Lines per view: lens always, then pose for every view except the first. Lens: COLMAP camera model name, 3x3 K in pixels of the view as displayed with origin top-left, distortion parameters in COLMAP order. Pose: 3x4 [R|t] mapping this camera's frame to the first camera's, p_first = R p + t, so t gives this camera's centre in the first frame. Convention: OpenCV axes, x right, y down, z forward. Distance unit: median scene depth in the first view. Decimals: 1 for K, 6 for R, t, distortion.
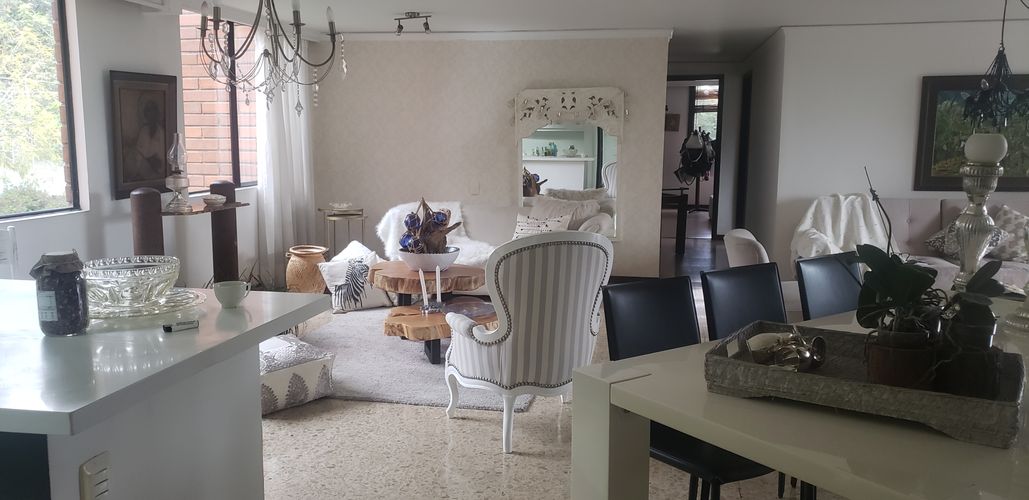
lens RADIAL K [[800.5, 0, 491.6], [0, 800.5, 238.9], [0, 0, 1]] dist [0.033161, -0.009488]
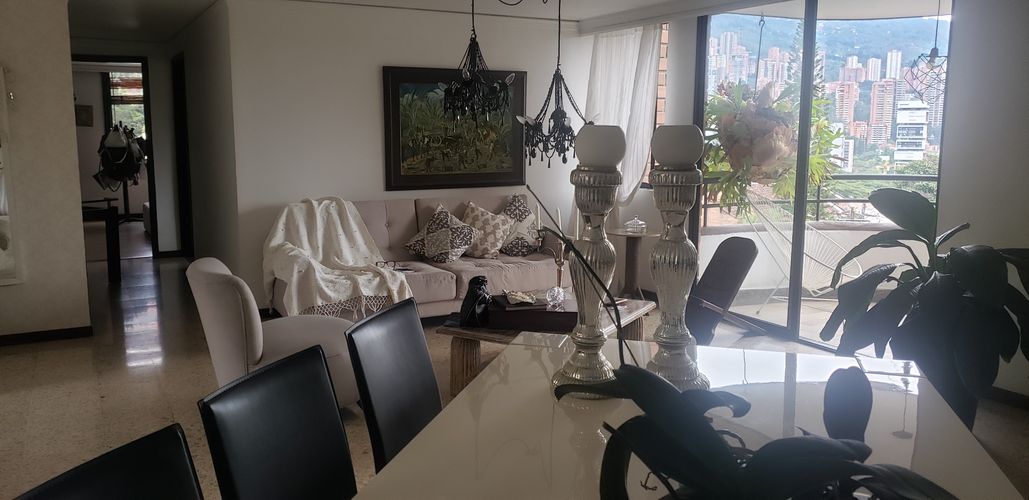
lens RADIAL K [[800.4, 0, 514.5], [0, 800.4, 250.0], [0, 0, 1]] dist [0.112885, -0.219505]
pose [[0.762501, -0.100108, 0.639195, 0.049988], [0.089478, 0.994780, 0.049059, -0.030294], [-0.640769, 0.019786, 0.767478, 0.247398]]
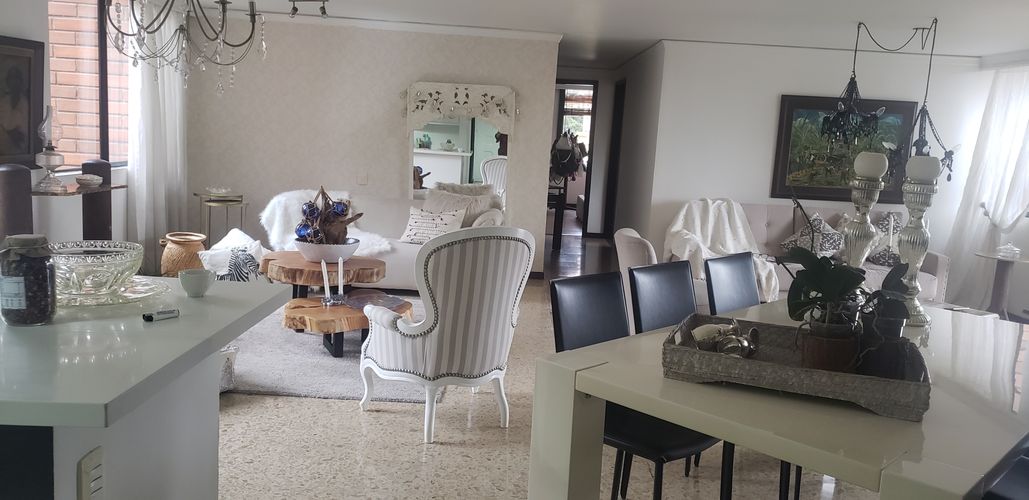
lens RADIAL K [[802.6, 0, 516.4], [0, 802.6, 235.8], [0, 0, 1]] dist [0.067742, -0.077610]
pose [[0.977897, 0.026421, 0.207413, -0.055027], [-0.027360, 0.999624, 0.001662, 0.000082], [-0.207291, -0.007300, 0.978252, -0.010905]]
